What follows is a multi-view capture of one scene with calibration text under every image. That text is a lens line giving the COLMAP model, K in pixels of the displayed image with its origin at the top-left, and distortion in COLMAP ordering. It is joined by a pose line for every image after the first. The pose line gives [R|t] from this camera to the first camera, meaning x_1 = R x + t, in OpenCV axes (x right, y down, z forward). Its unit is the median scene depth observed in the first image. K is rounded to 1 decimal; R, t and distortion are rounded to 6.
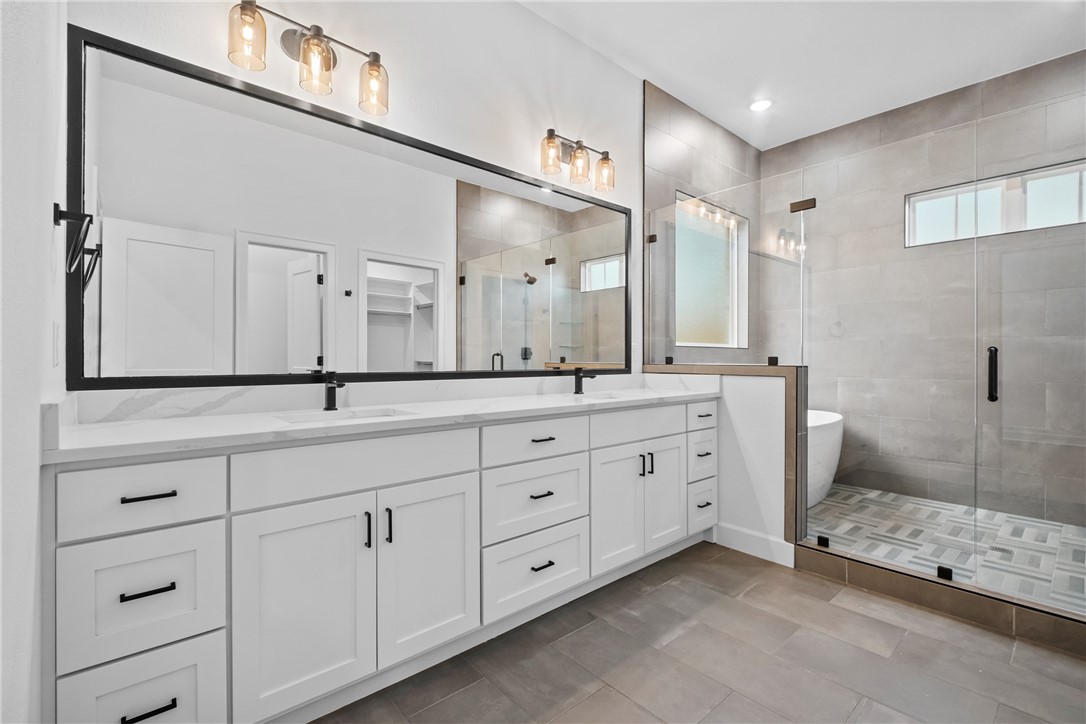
lens RADIAL K [[470.4, 0, 540.2], [0, 470.4, 356.4], [0, 0, 1]] dist [-0.000271, -0.003681]
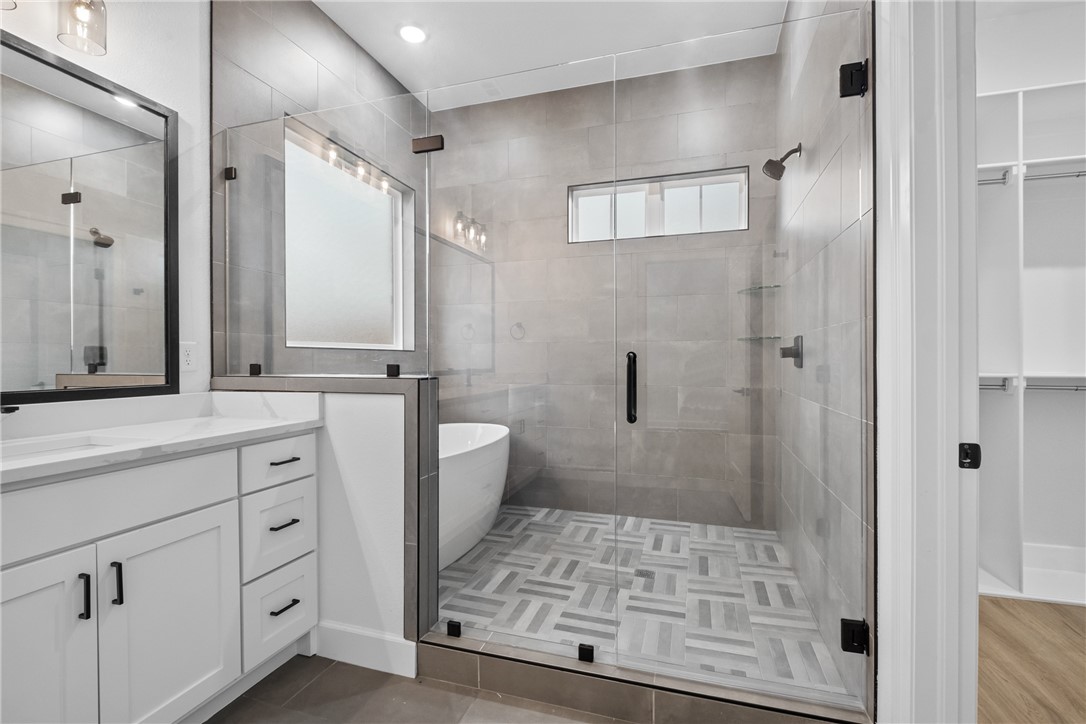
lens RADIAL K [[472.3, 0, 544.8], [0, 472.3, 354.1], [0, 0, 1]] dist [0.000253, -0.000012]
pose [[0.849297, 0.000957, 0.527915, 0.287800], [0.001954, 0.999986, -0.004956, -0.008918], [-0.527912, 0.005241, 0.849283, 0.275026]]
